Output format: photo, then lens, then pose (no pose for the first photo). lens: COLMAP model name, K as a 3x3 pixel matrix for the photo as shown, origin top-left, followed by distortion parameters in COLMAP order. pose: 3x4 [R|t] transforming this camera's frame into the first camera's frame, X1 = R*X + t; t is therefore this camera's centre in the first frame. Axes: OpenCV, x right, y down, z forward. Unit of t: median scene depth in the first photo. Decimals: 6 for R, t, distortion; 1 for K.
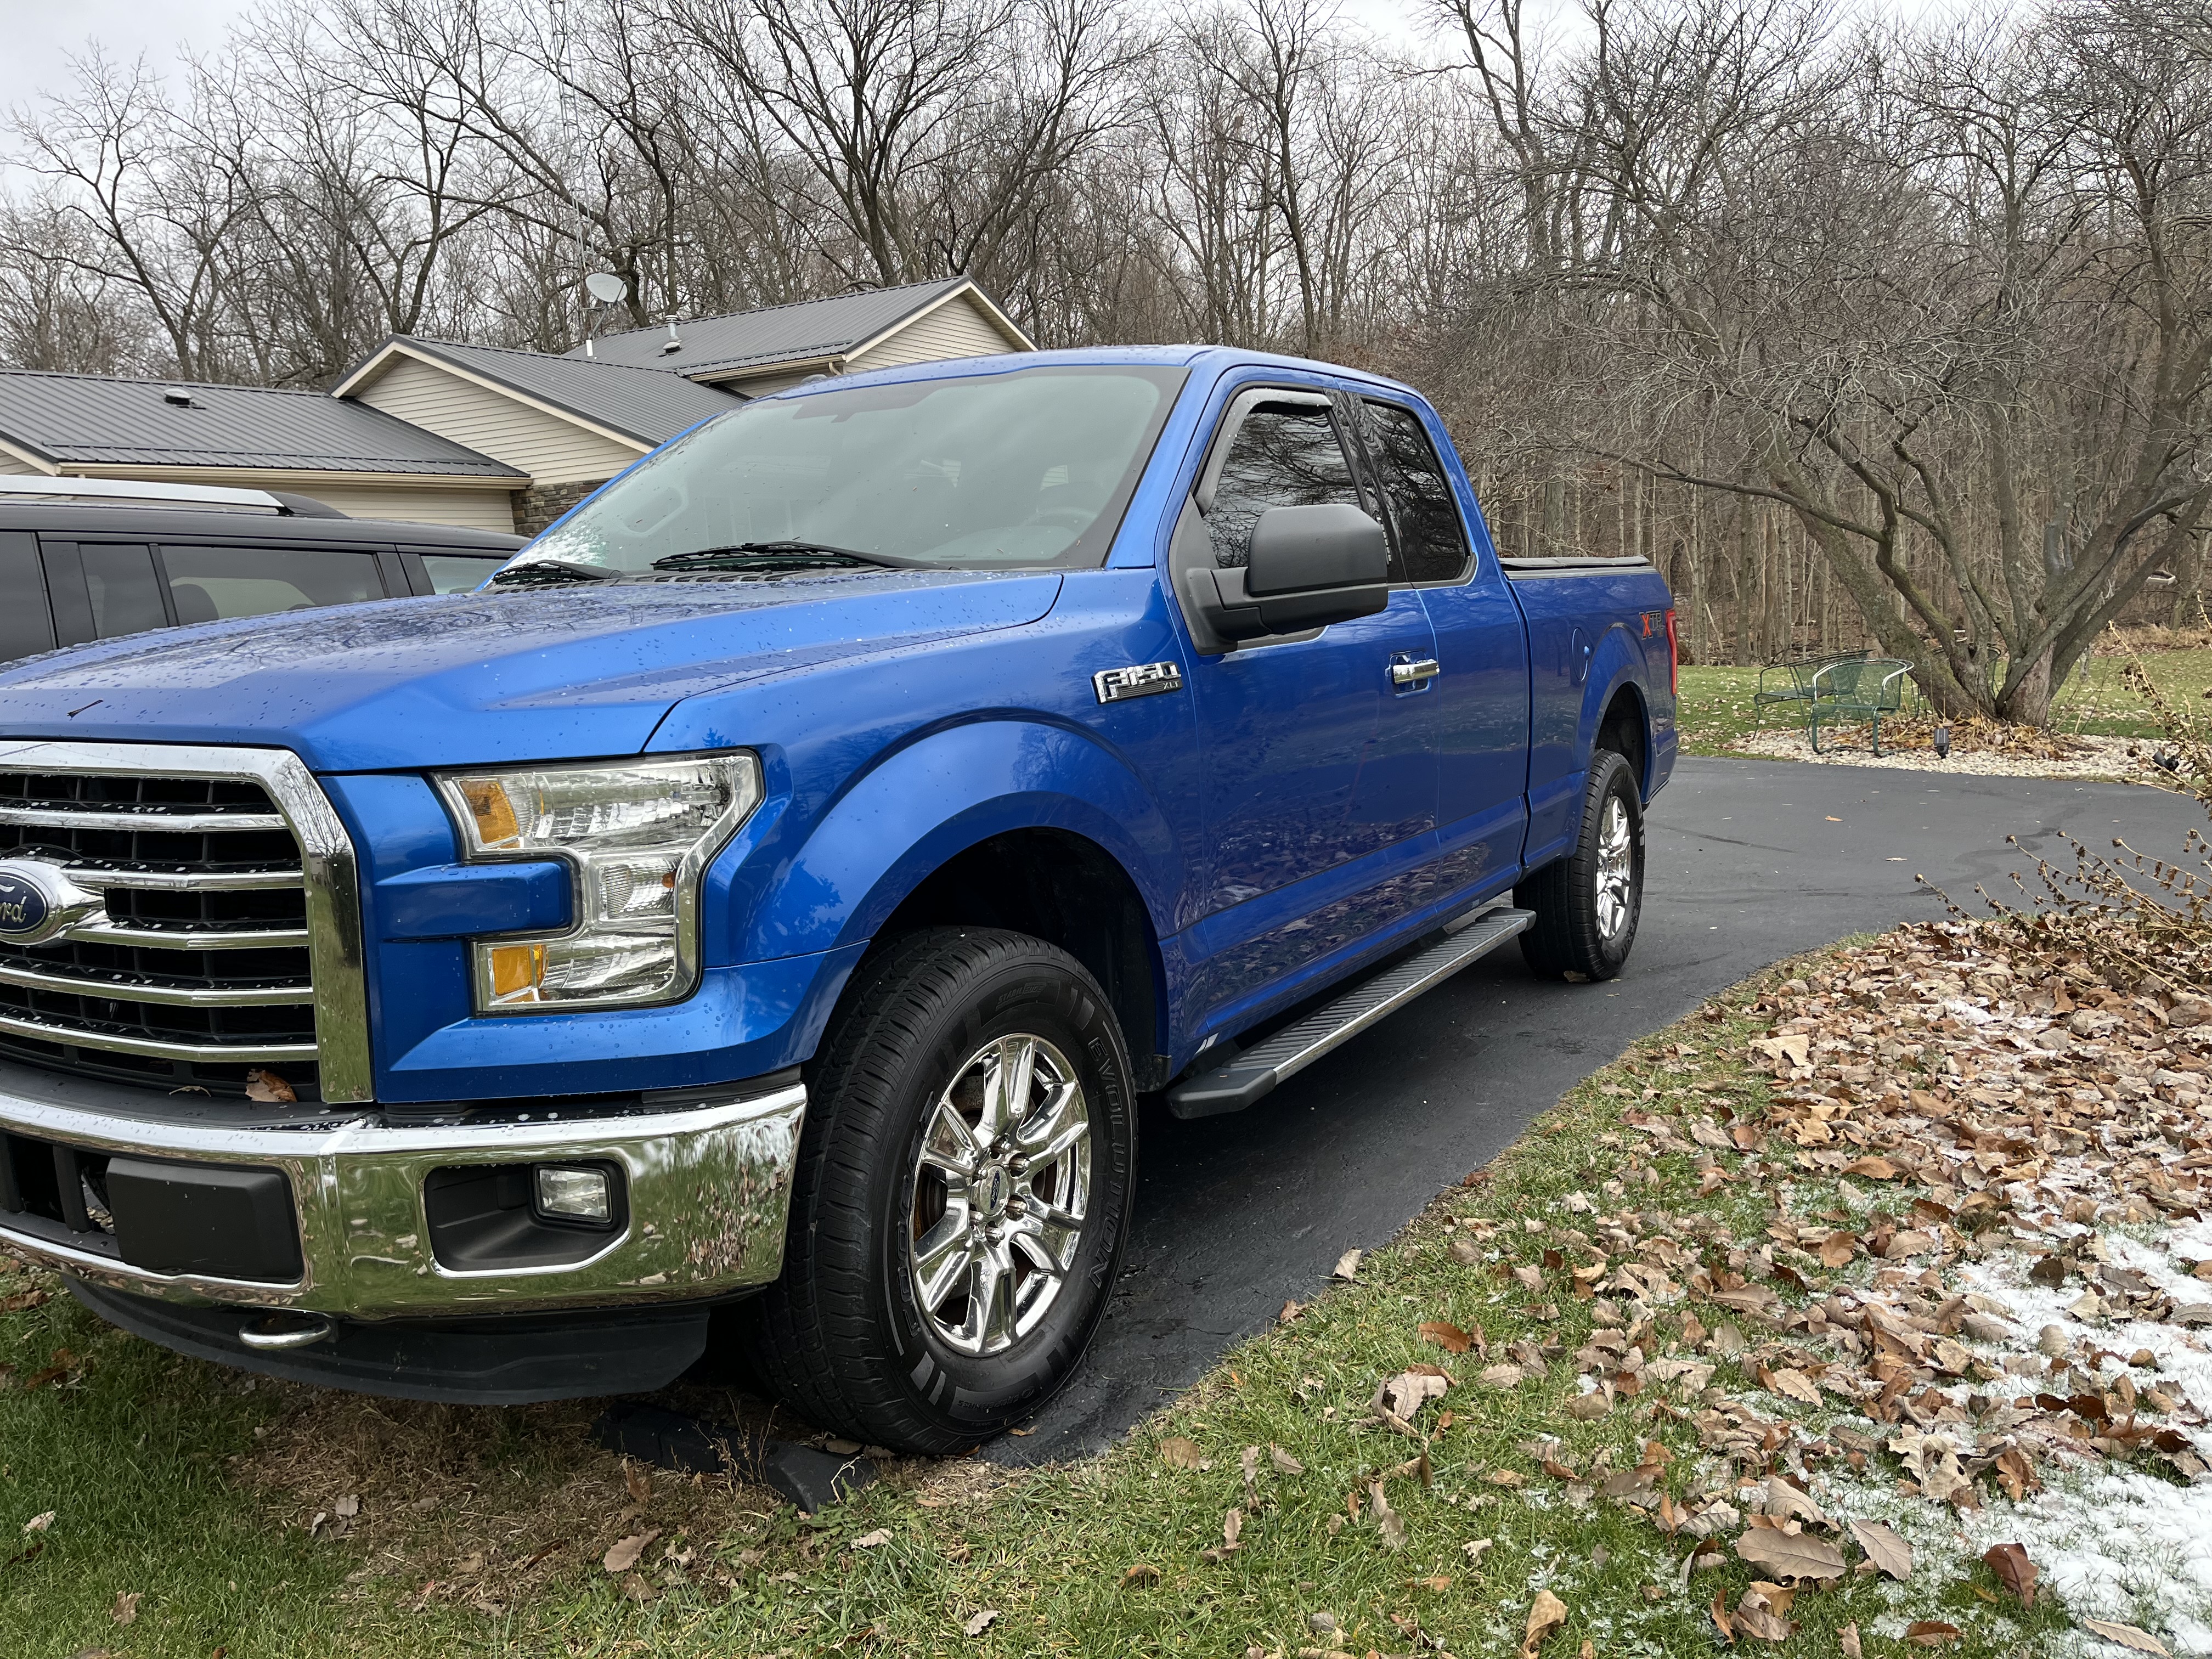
lens RADIAL K [[1668.2, 0, 1111.0], [0, 1668.2, 819.5], [0, 0, 1]] dist [0.005163, -0.032901]
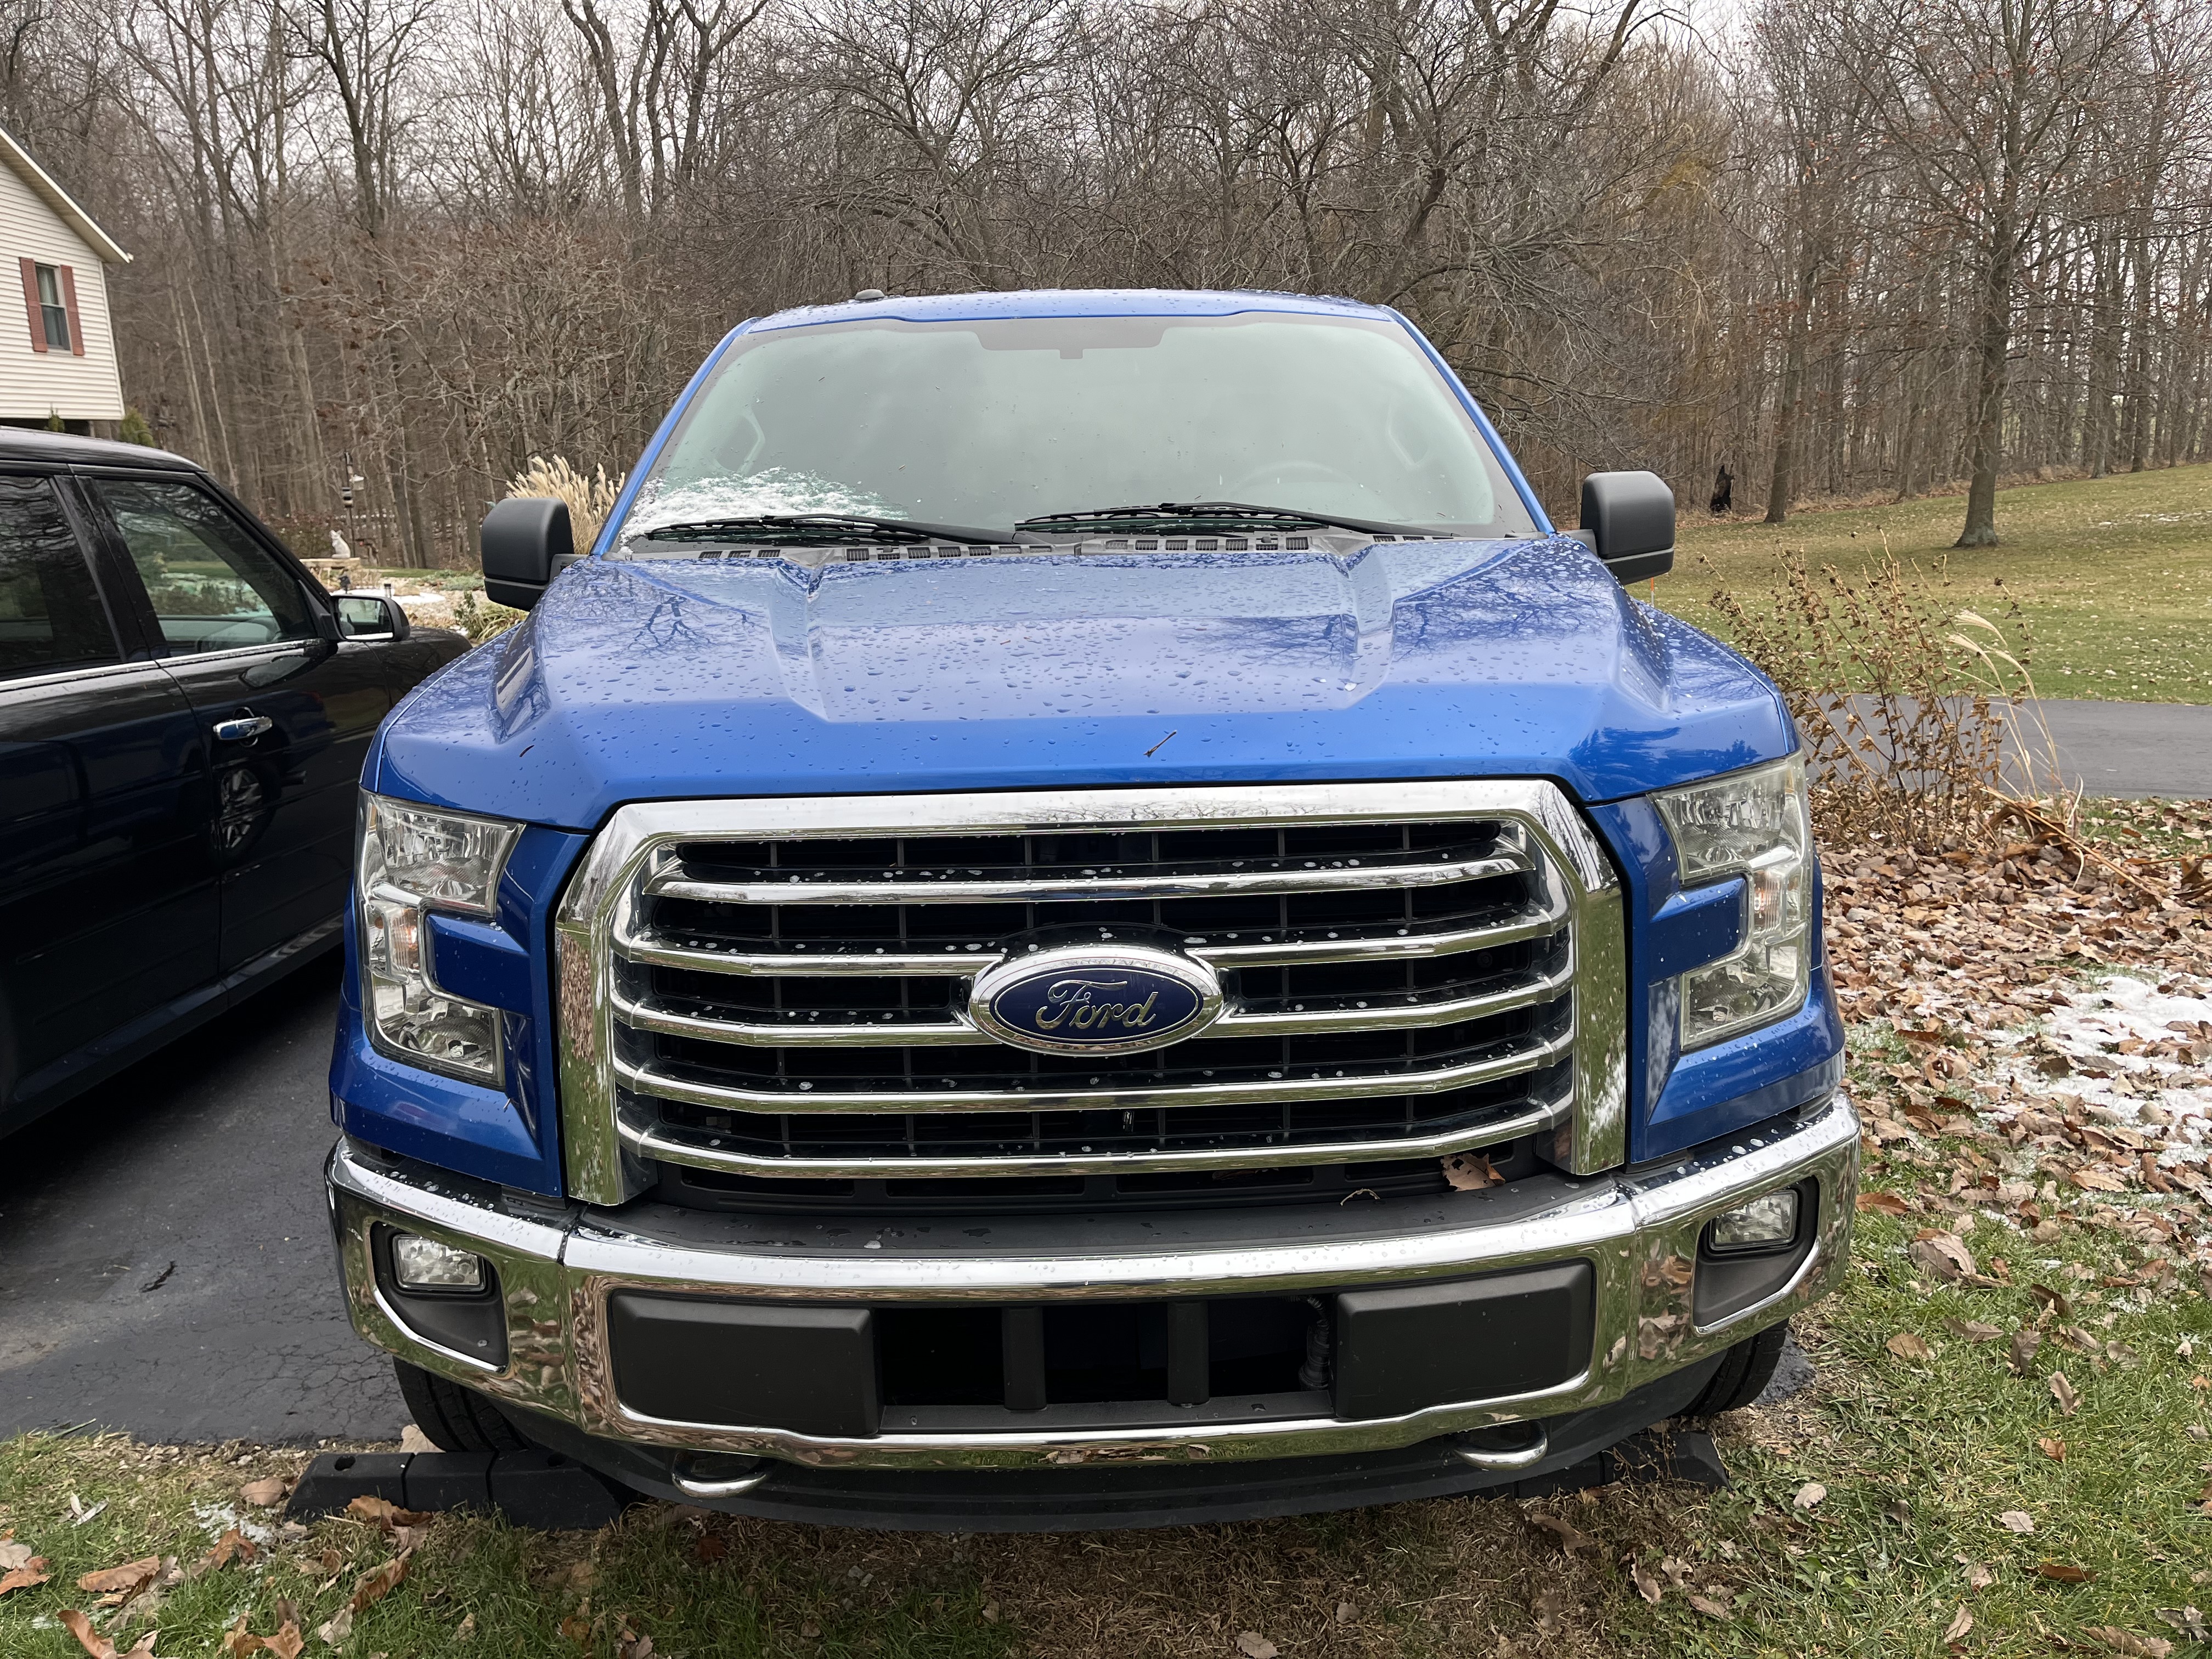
lens RADIAL K [[1668.2, 0, 1108.1], [0, 1668.2, 842.7], [0, 0, 1]] dist [0.005163, -0.032901]
pose [[0.876516, -0.101668, 0.470514, -1.007040], [0.072098, 0.994143, 0.080503, -0.086621], [-0.475943, -0.036639, 0.878713, 0.322285]]
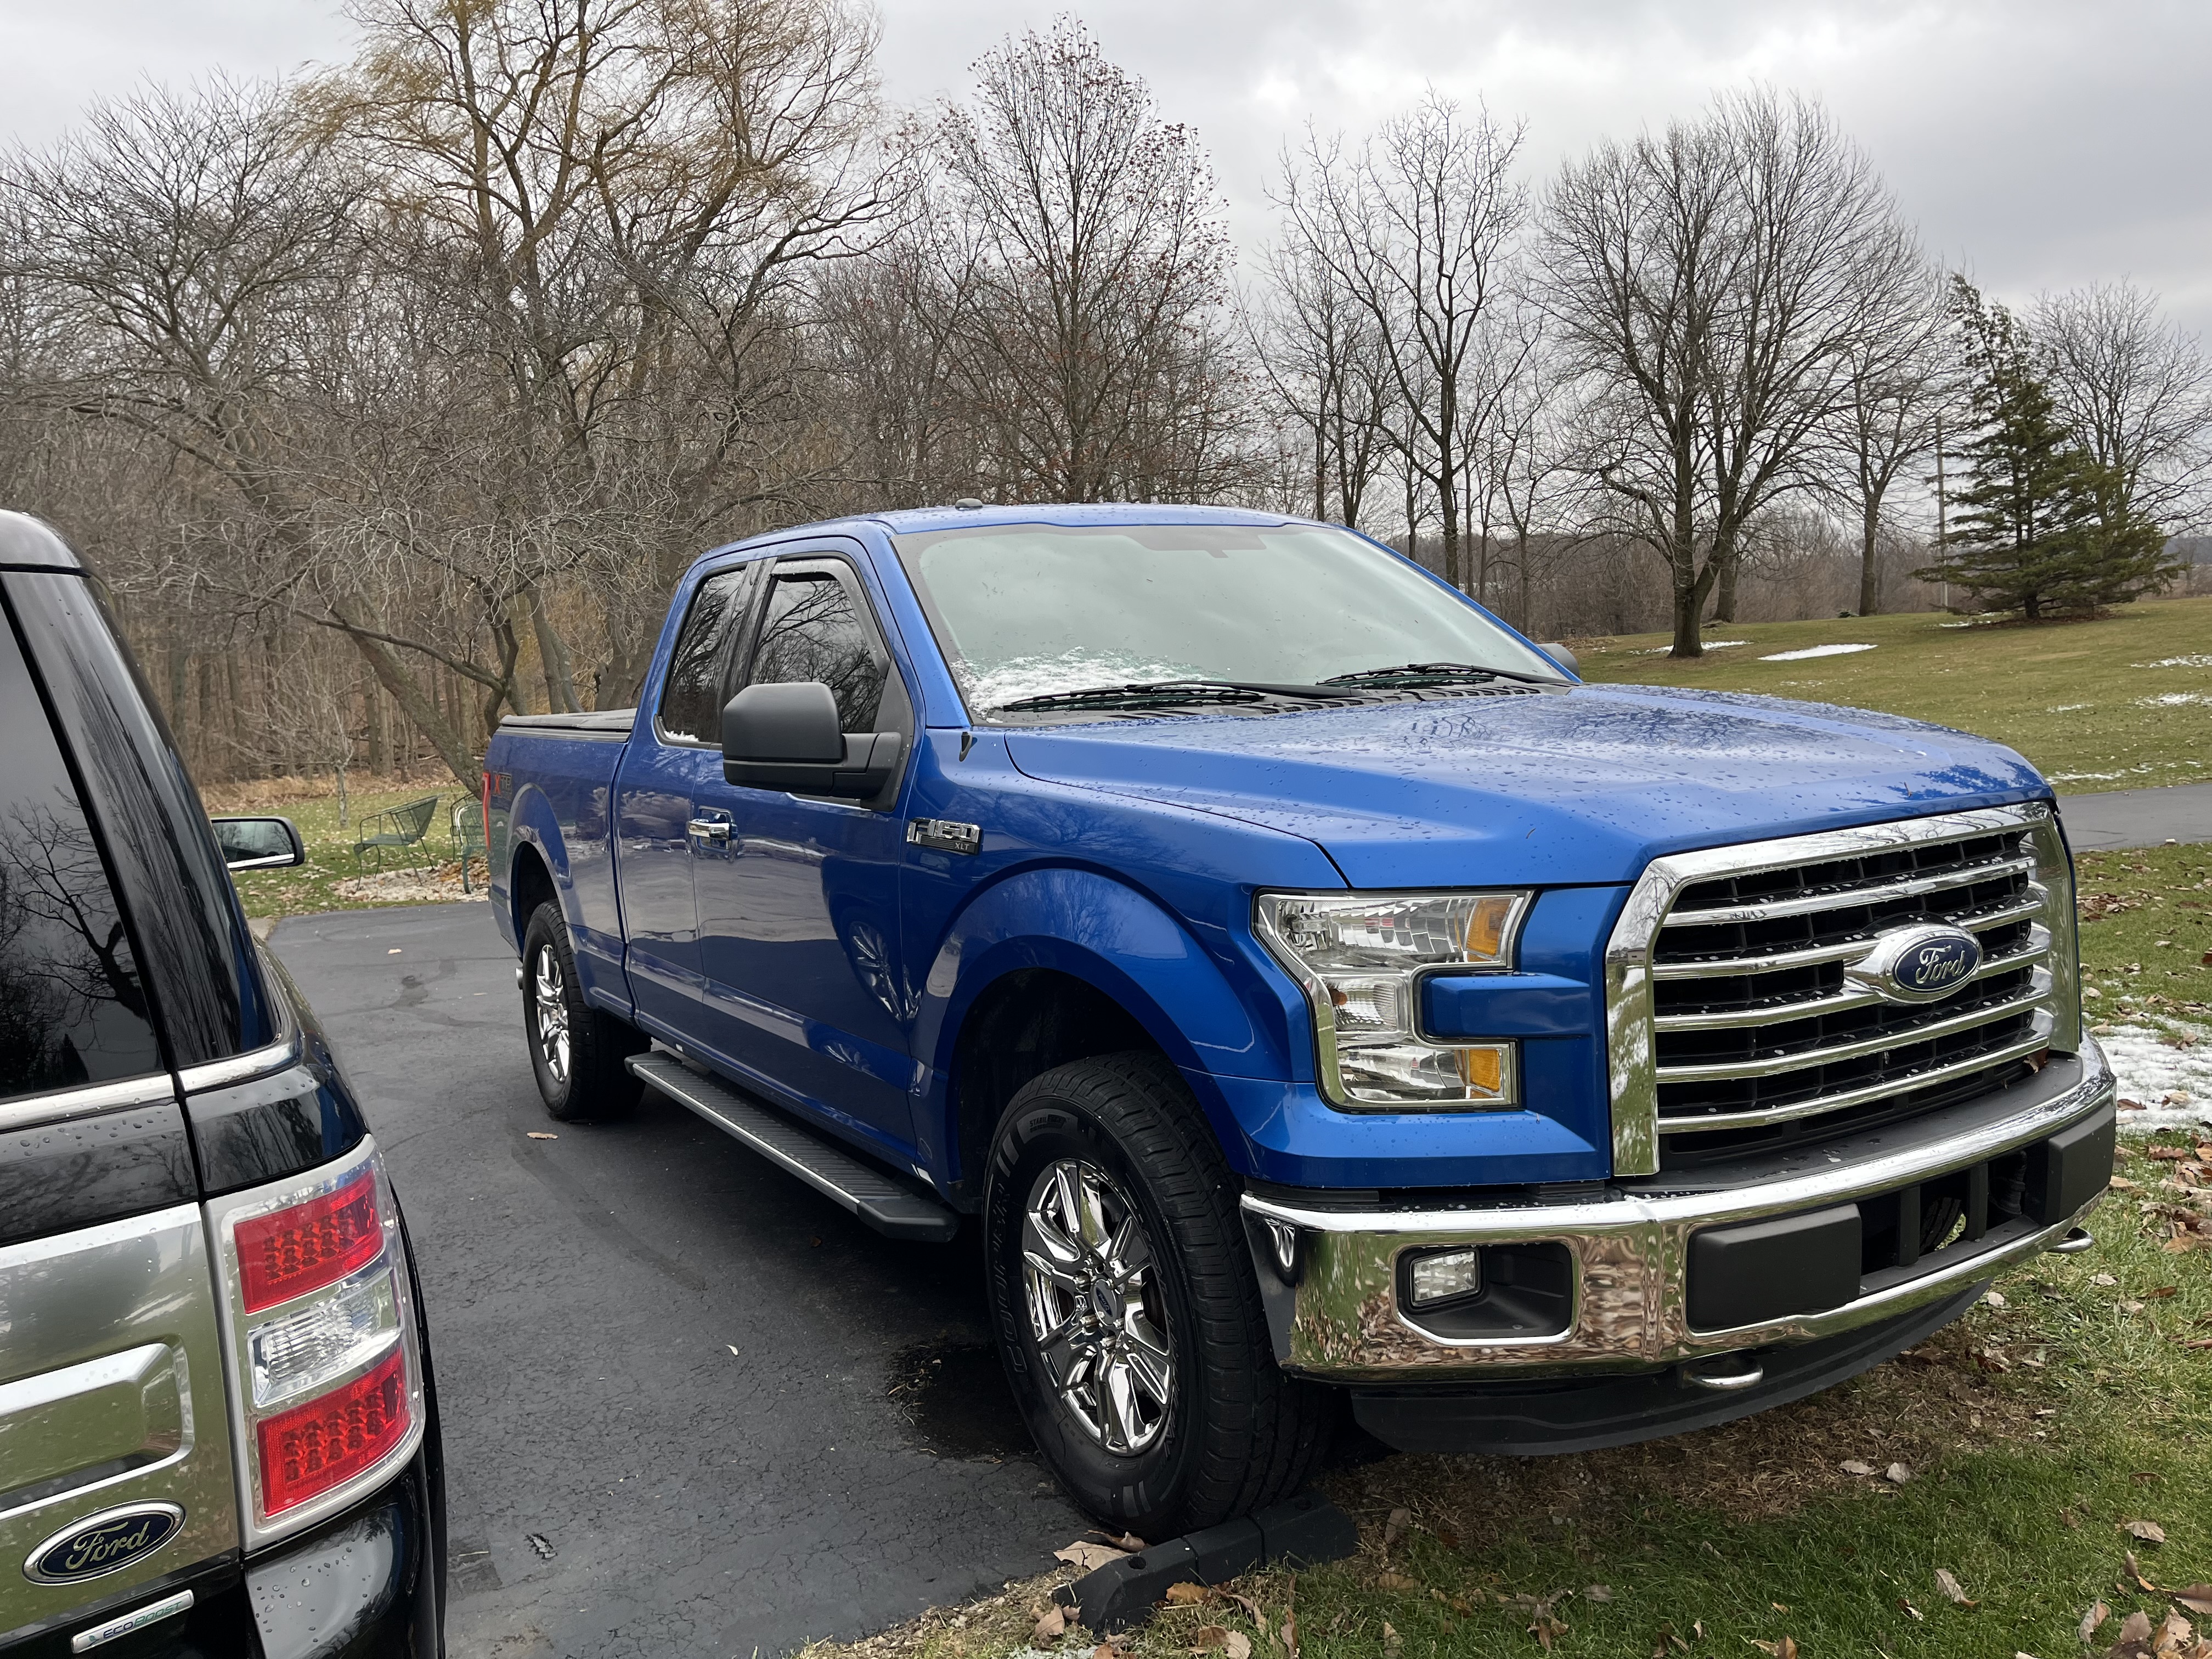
lens RADIAL K [[1668.2, 0, 1124.4], [0, 1668.2, 812.9], [0, 0, 1]] dist [0.005163, -0.032901]
pose [[0.550816, -0.083972, 0.830392, -1.898897], [0.161549, 0.986837, -0.007366, -0.132814], [-0.818843, 0.138206, 0.557131, 0.807657]]
